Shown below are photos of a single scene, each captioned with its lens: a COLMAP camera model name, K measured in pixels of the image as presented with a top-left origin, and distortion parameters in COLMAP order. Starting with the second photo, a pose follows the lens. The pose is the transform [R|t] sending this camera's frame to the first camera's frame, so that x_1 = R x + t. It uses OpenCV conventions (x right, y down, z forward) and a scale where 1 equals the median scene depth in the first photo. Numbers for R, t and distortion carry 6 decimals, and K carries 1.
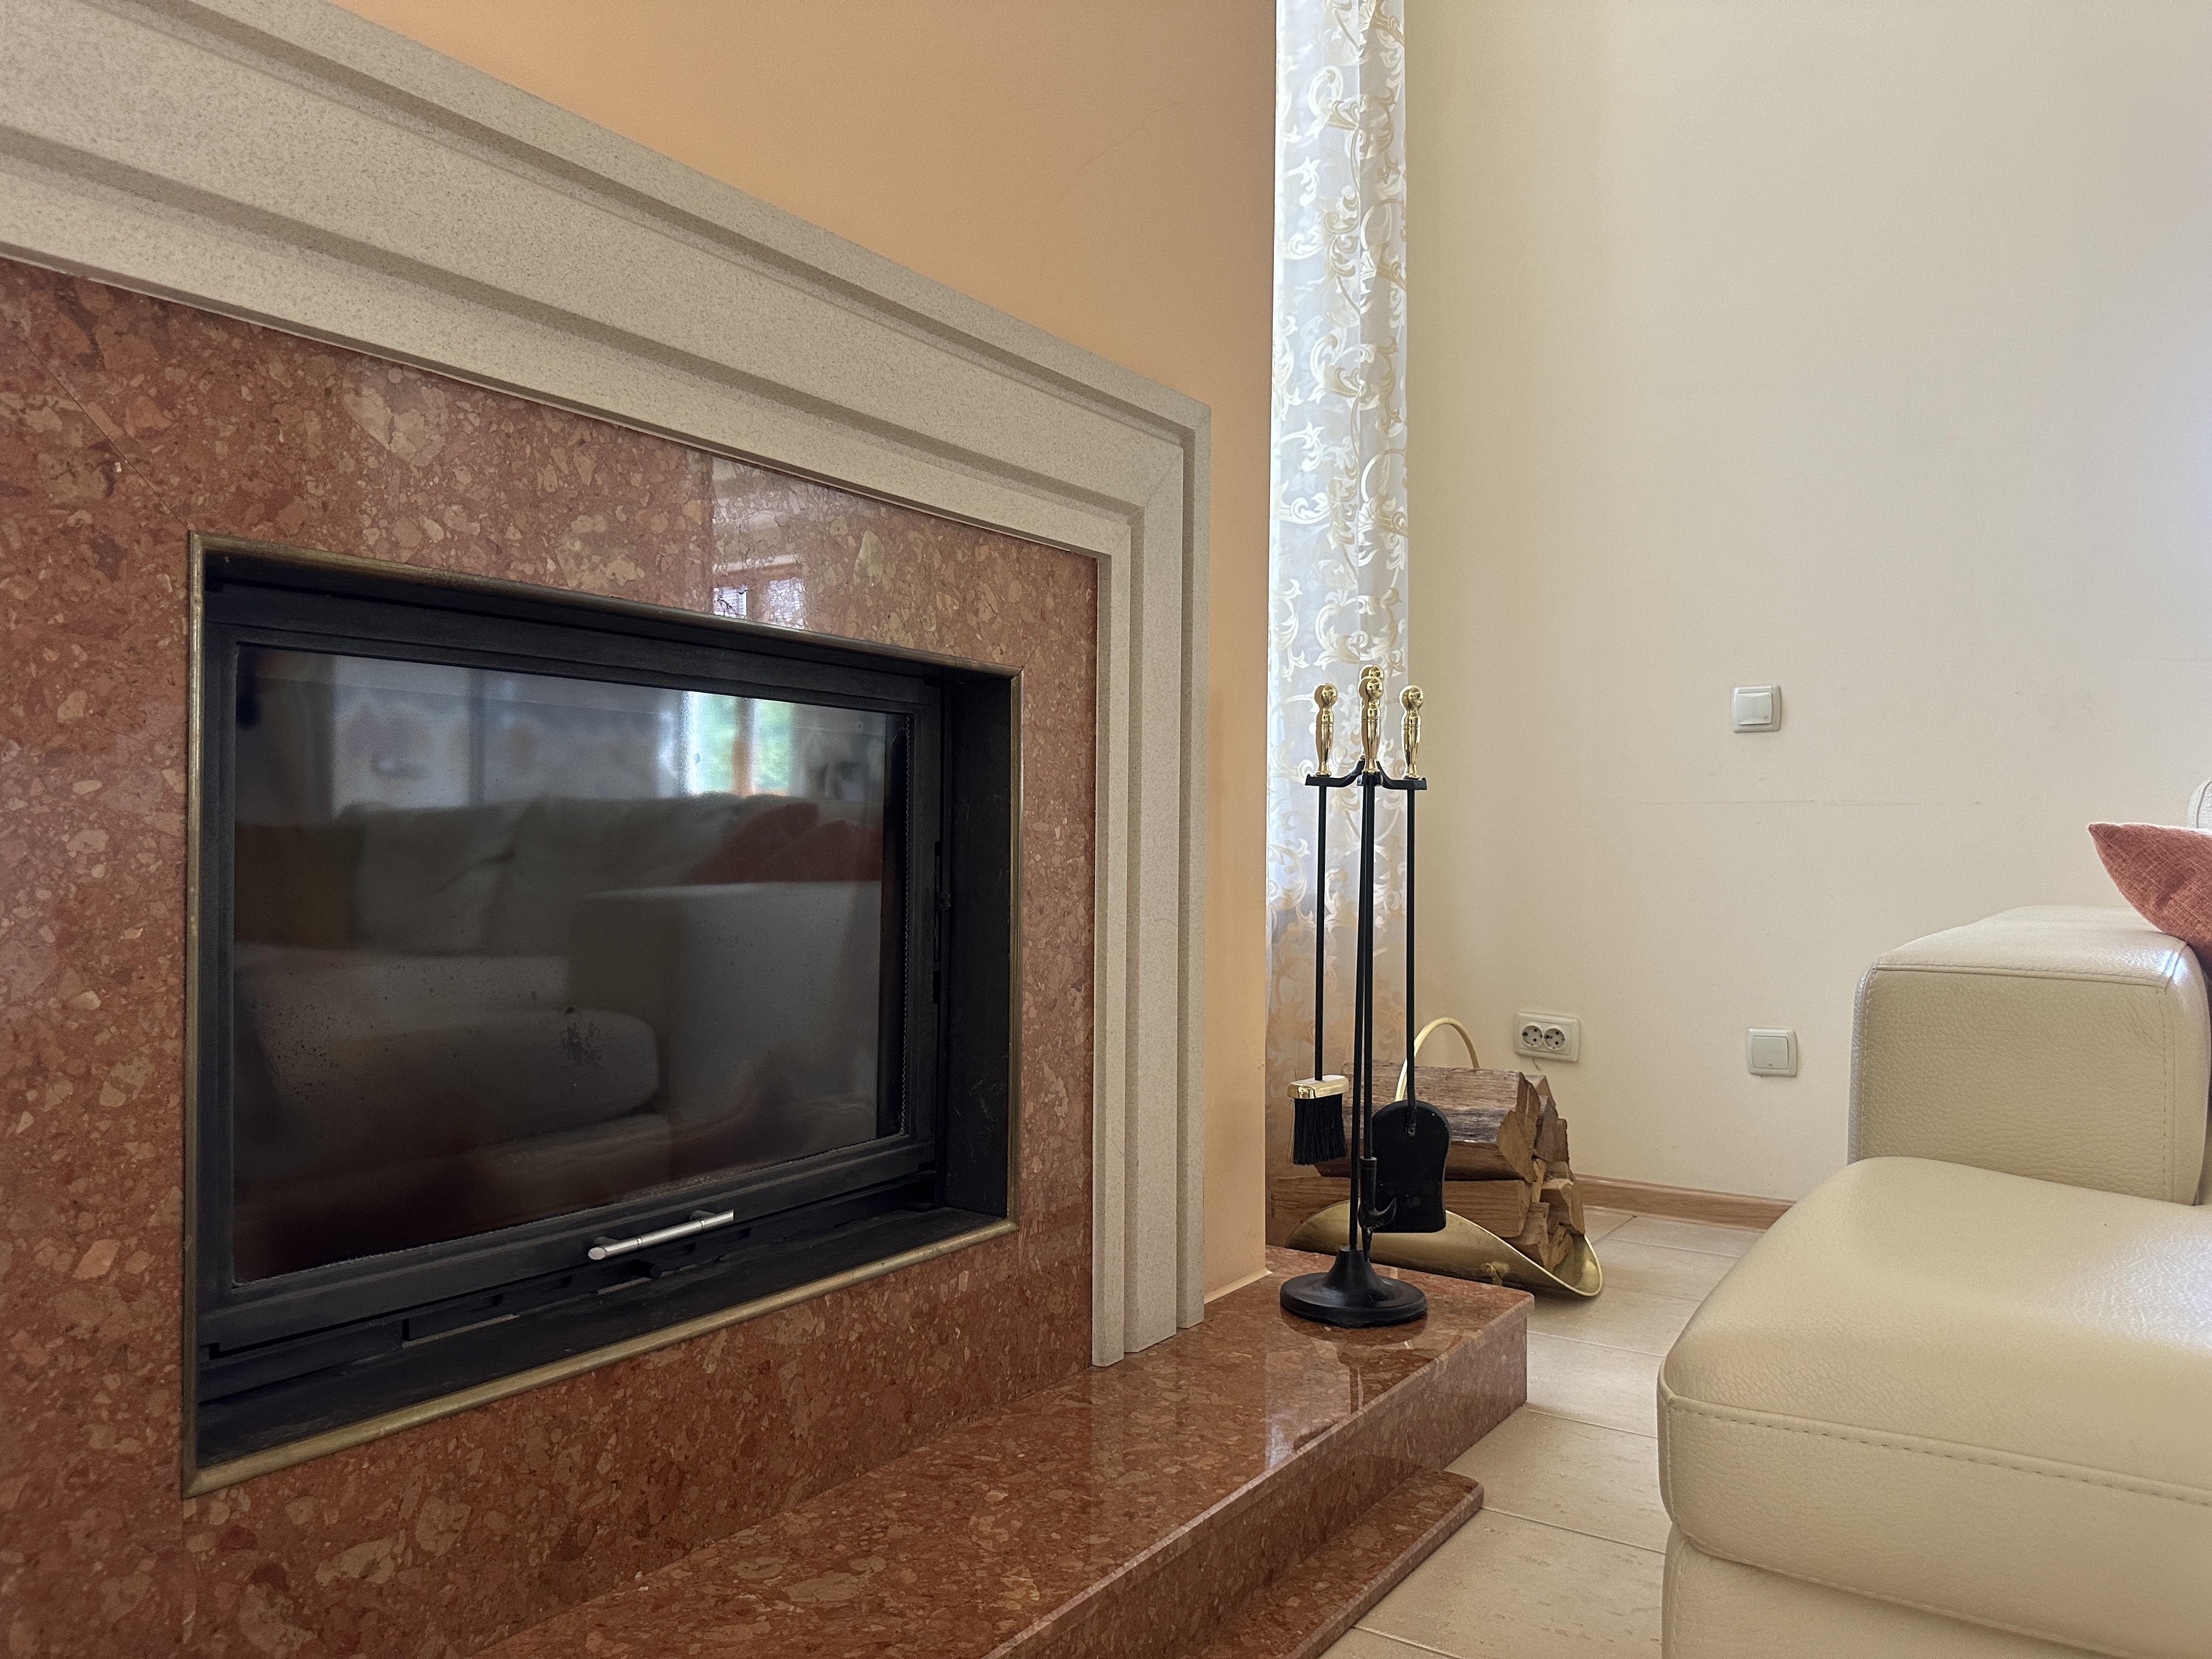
lens RADIAL K [[1585.1, 0, 1114.4], [0, 1585.1, 846.5], [0, 0, 1]] dist [0.058943, -0.005132]
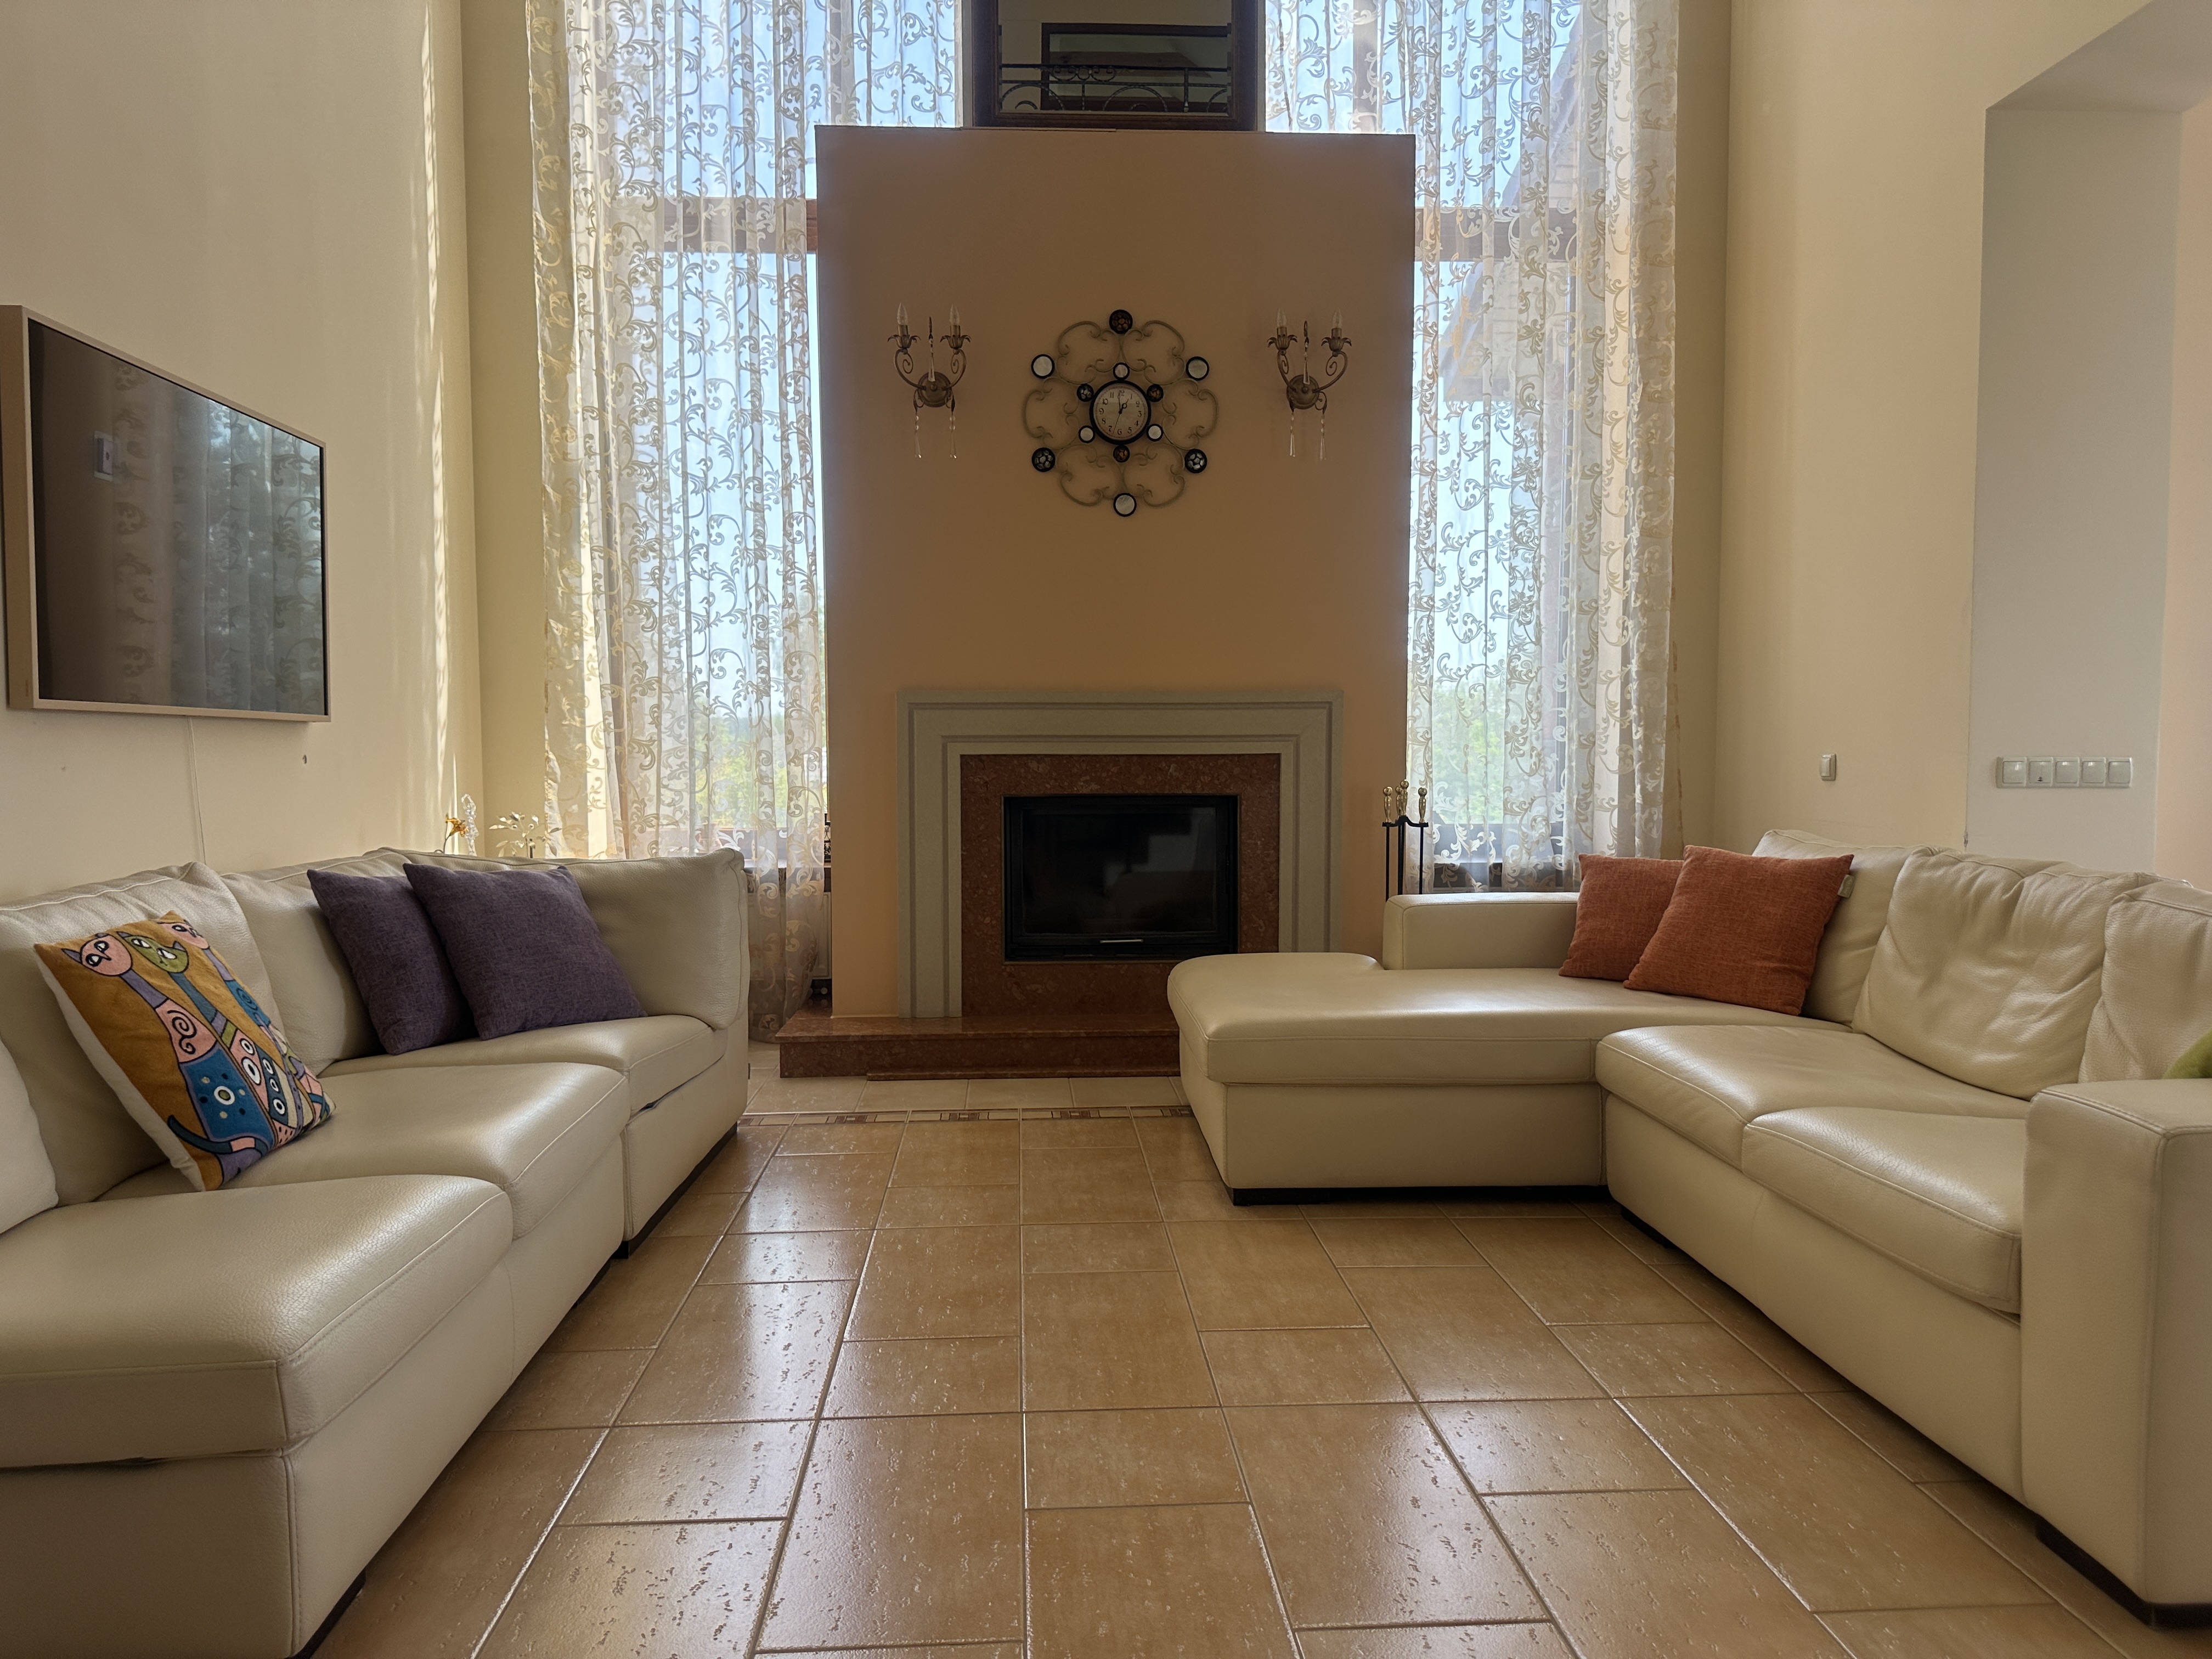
lens RADIAL K [[1585.1, 0, 1114.4], [0, 1585.1, 846.5], [0, 0, 1]] dist [0.058943, -0.005132]
pose [[0.619270, 0.035306, -0.784384, 2.323258], [0.008058, 0.998650, 0.051313, -0.170818], [0.785137, -0.038097, 0.618149, -1.221625]]
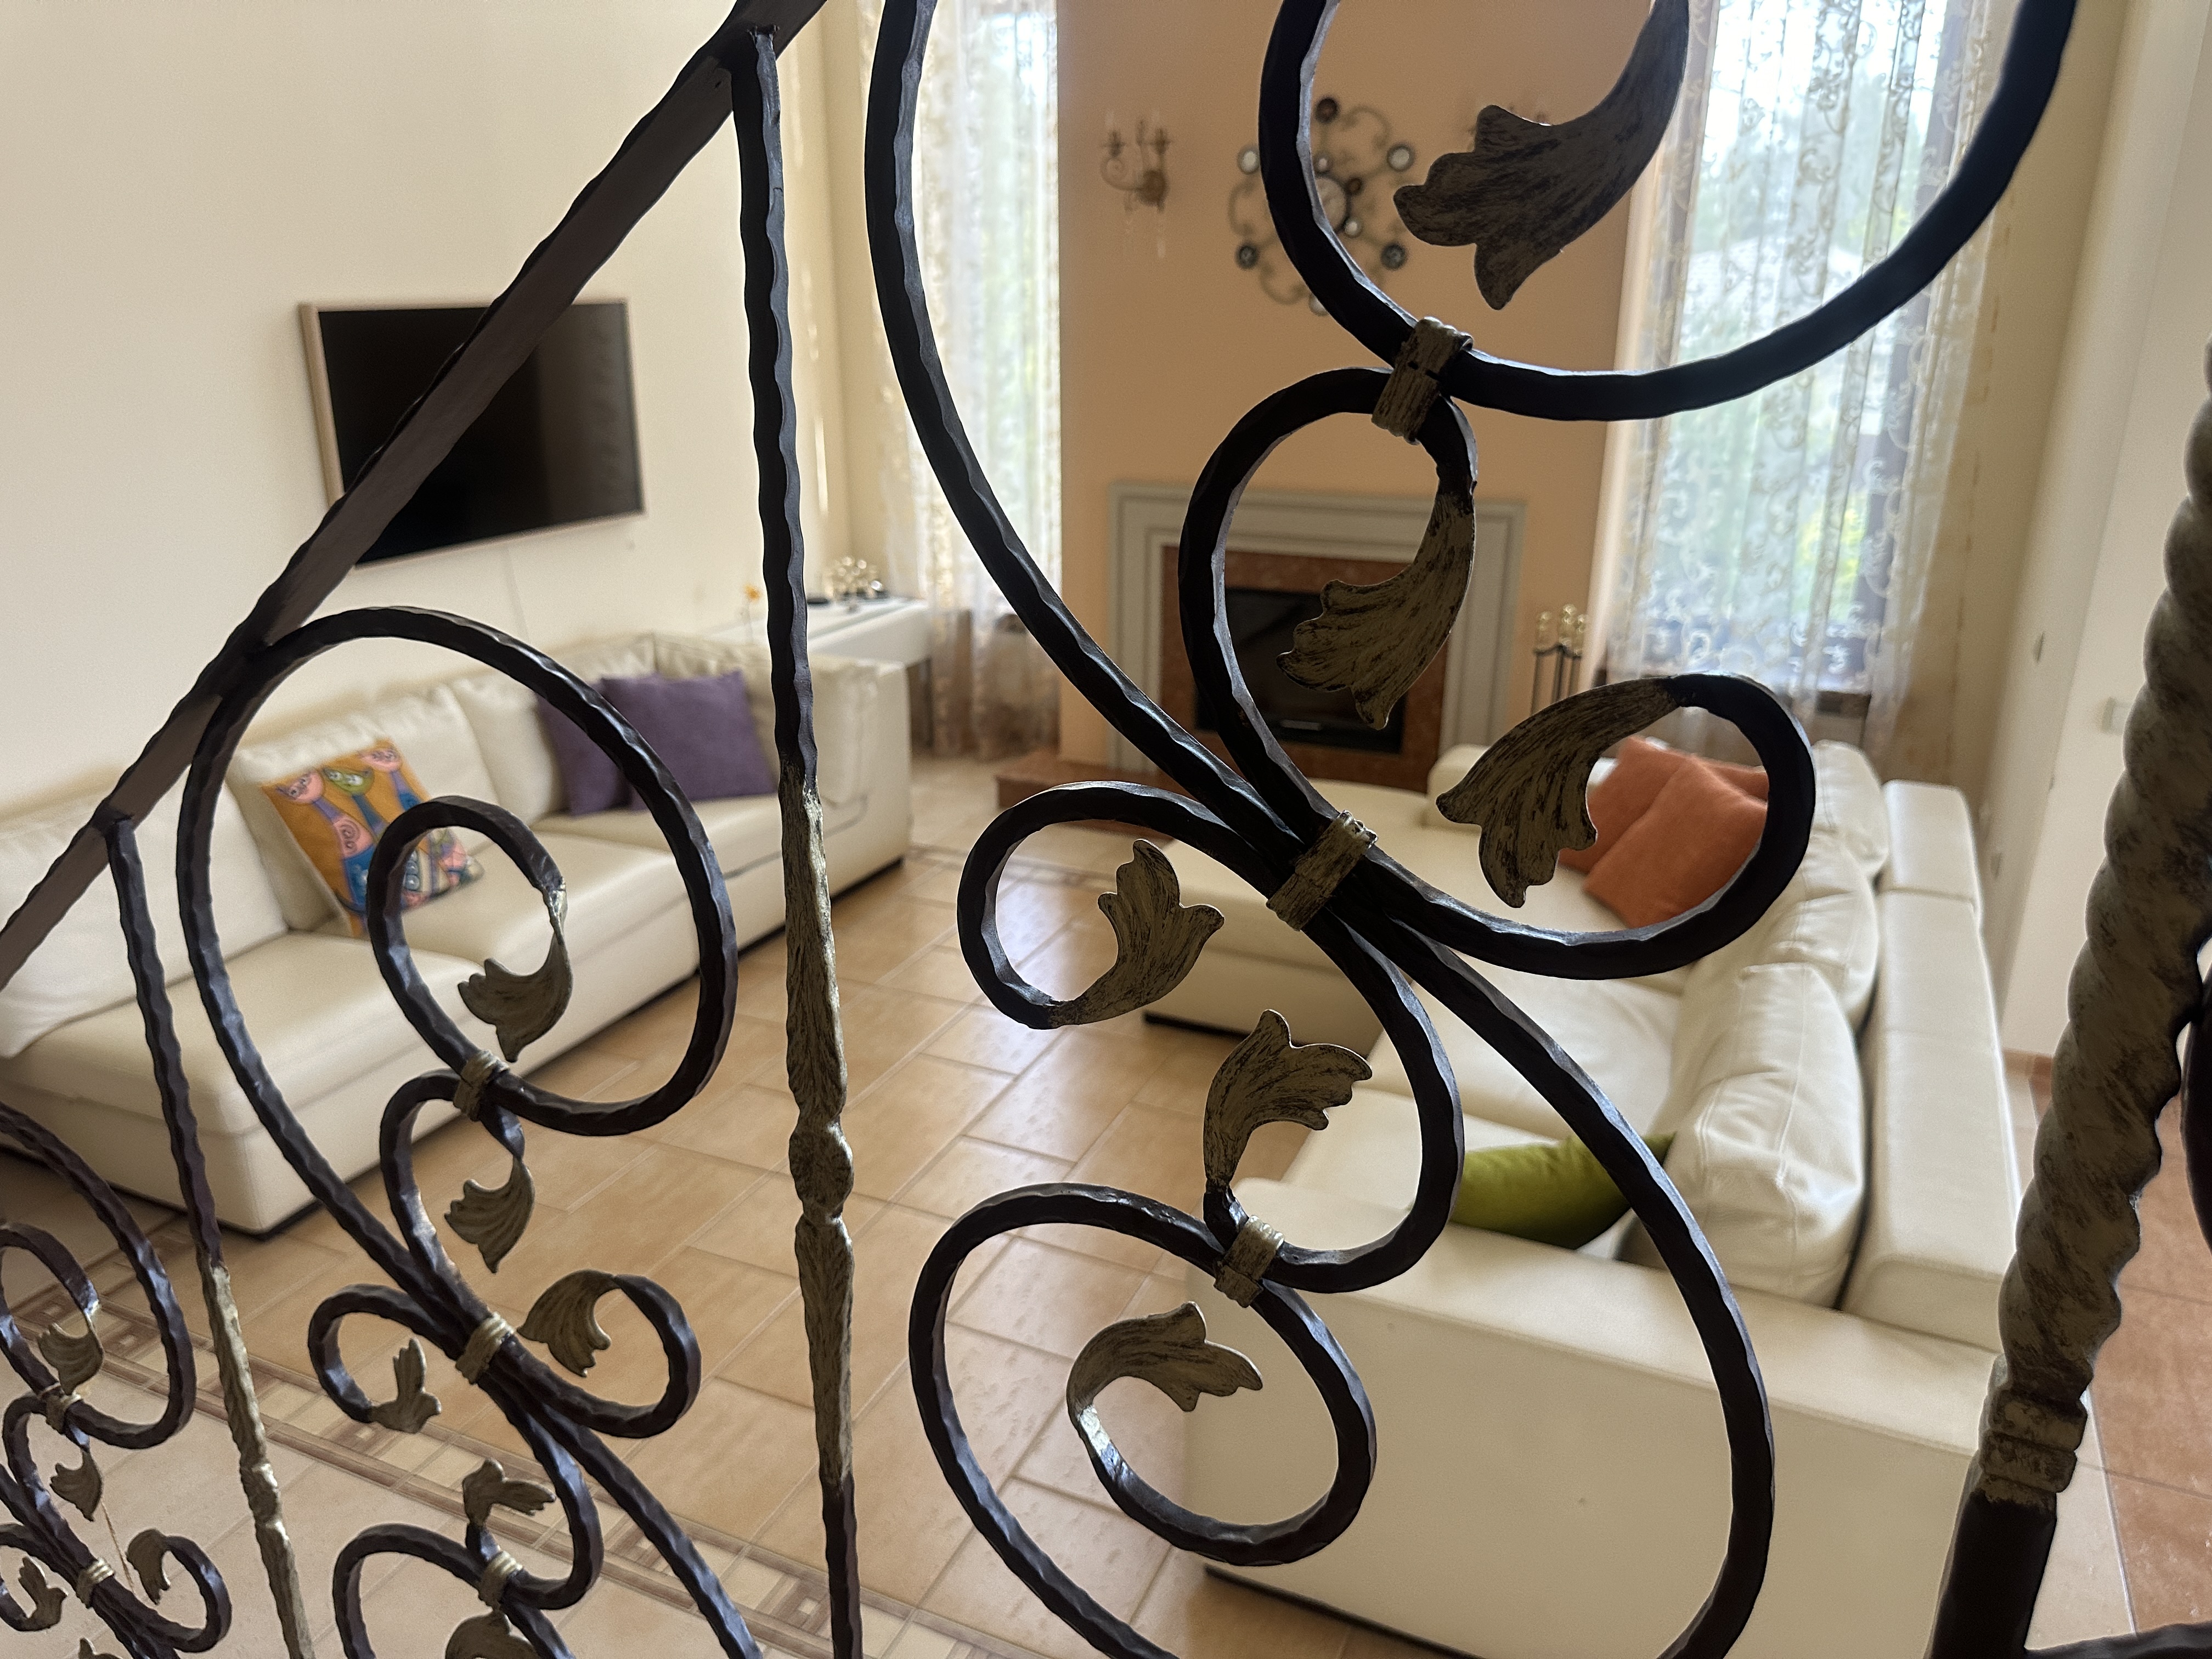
lens RADIAL K [[1600.7, 0, 1068.6], [0, 1600.7, 824.3], [0, 0, 1]] dist [0.000712, 0.000190]
pose [[0.157500, 0.322528, -0.933364, 3.066457], [0.000062, 0.945158, 0.326614, -0.753598], [0.987519, -0.051499, 0.148842, -0.236650]]
